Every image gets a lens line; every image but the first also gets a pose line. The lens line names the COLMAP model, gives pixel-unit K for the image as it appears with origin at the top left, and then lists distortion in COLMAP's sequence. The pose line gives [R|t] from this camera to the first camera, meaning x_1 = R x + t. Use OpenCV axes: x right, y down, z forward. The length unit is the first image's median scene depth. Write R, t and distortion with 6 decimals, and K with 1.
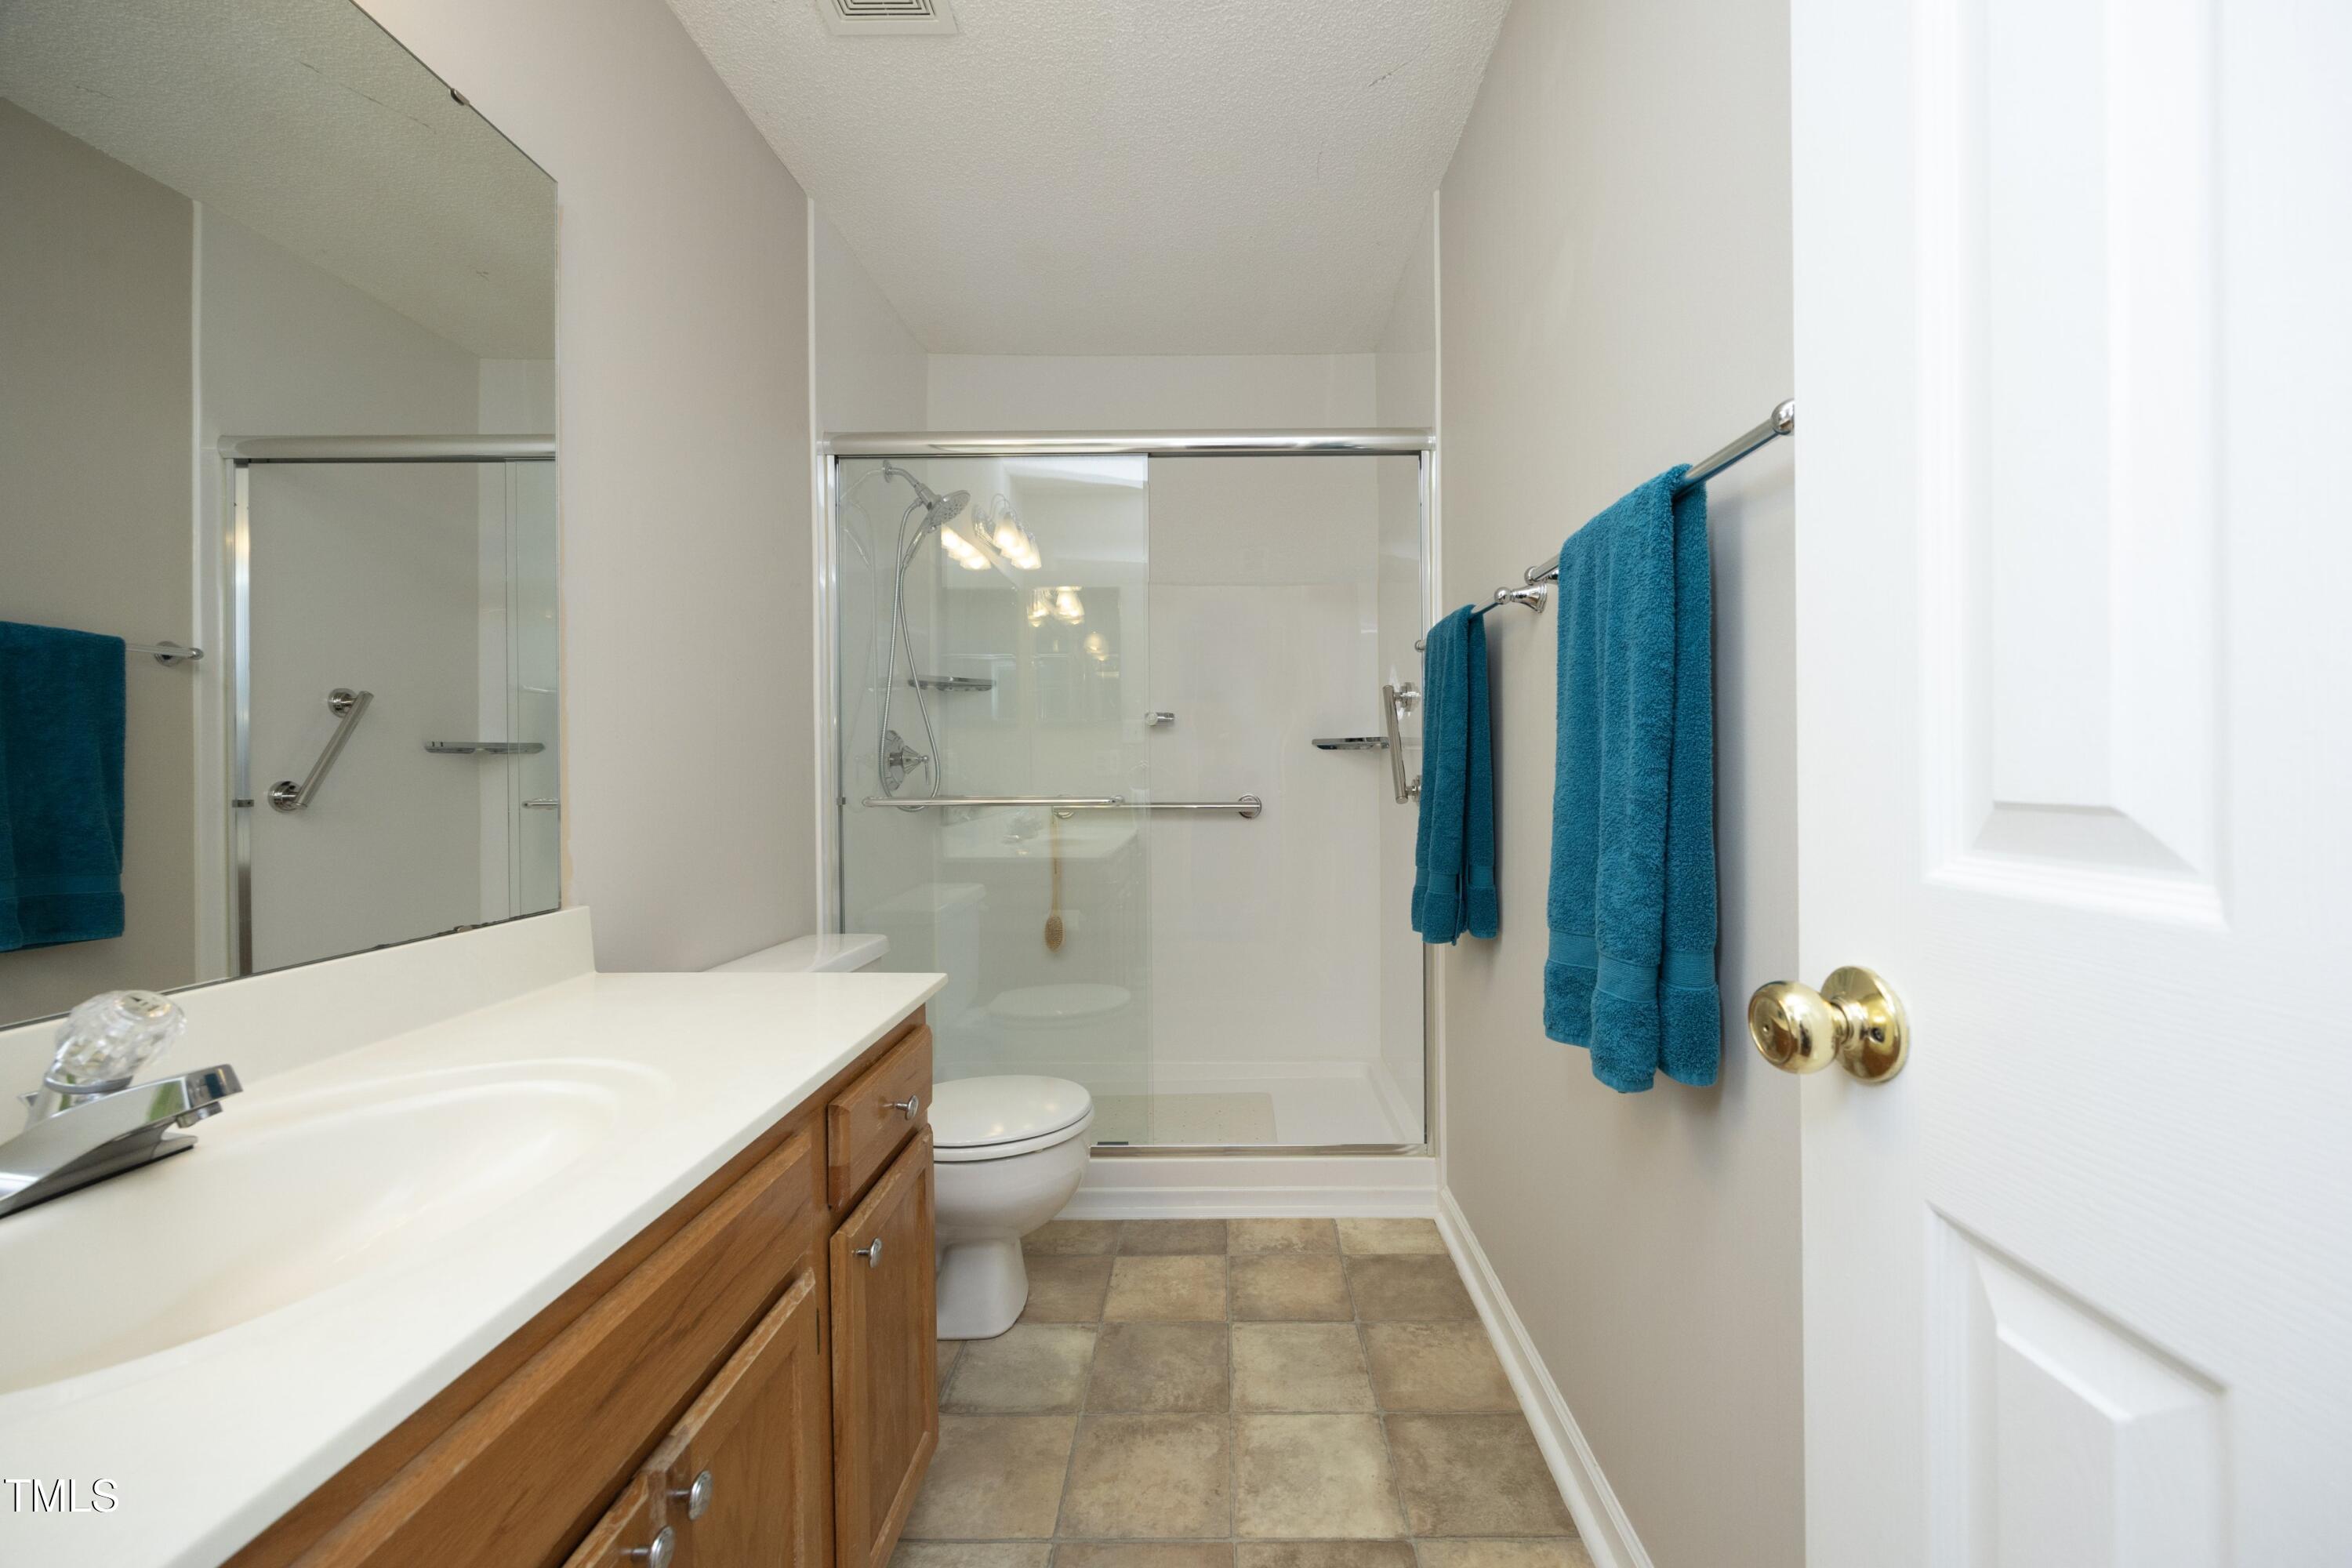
lens RADIAL K [[938.0, 0, 1197.3], [0, 938.0, 773.4], [0, 0, 1]] dist [-0.002178, 0.000141]
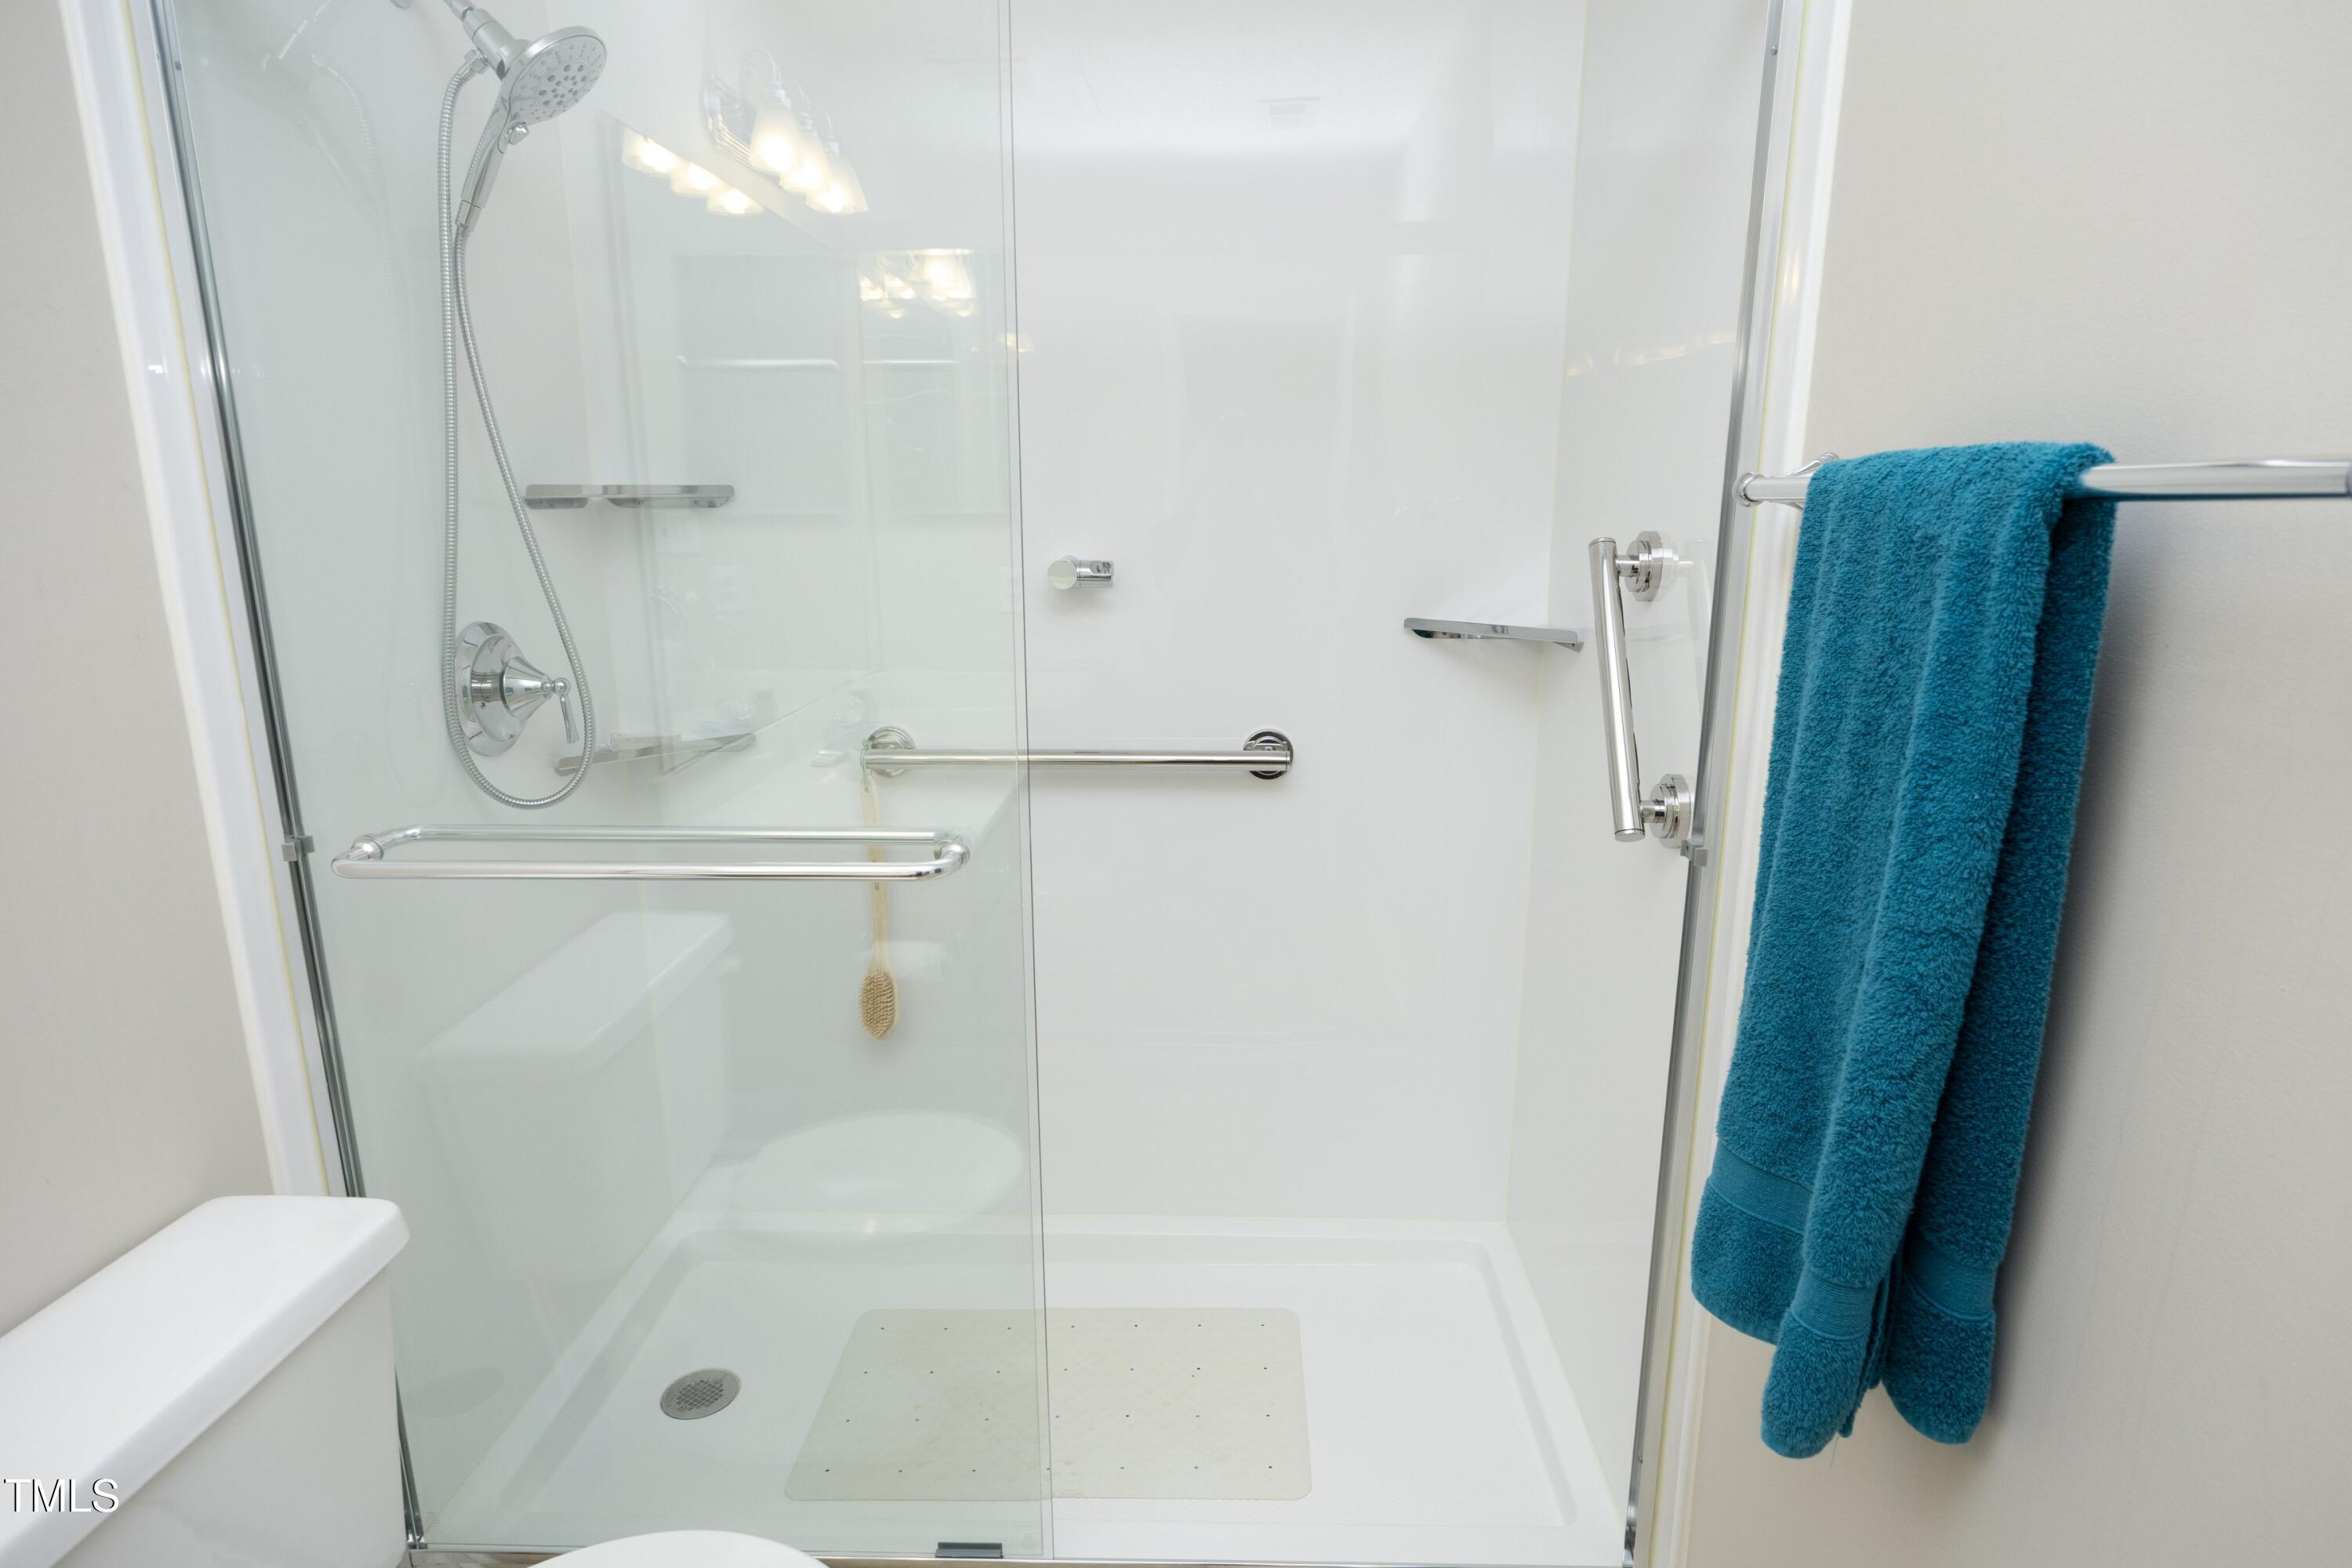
lens RADIAL K [[1268.9, 0, 1176.0], [0, 1268.9, 784.0], [0, 0, 1]] dist [0.015804, -0.000047]
pose [[0.999815, 0.008298, -0.017359, 0.020007], [-0.004236, 0.975014, 0.222103, -0.103426], [0.018769, -0.221988, 0.974869, 0.379400]]
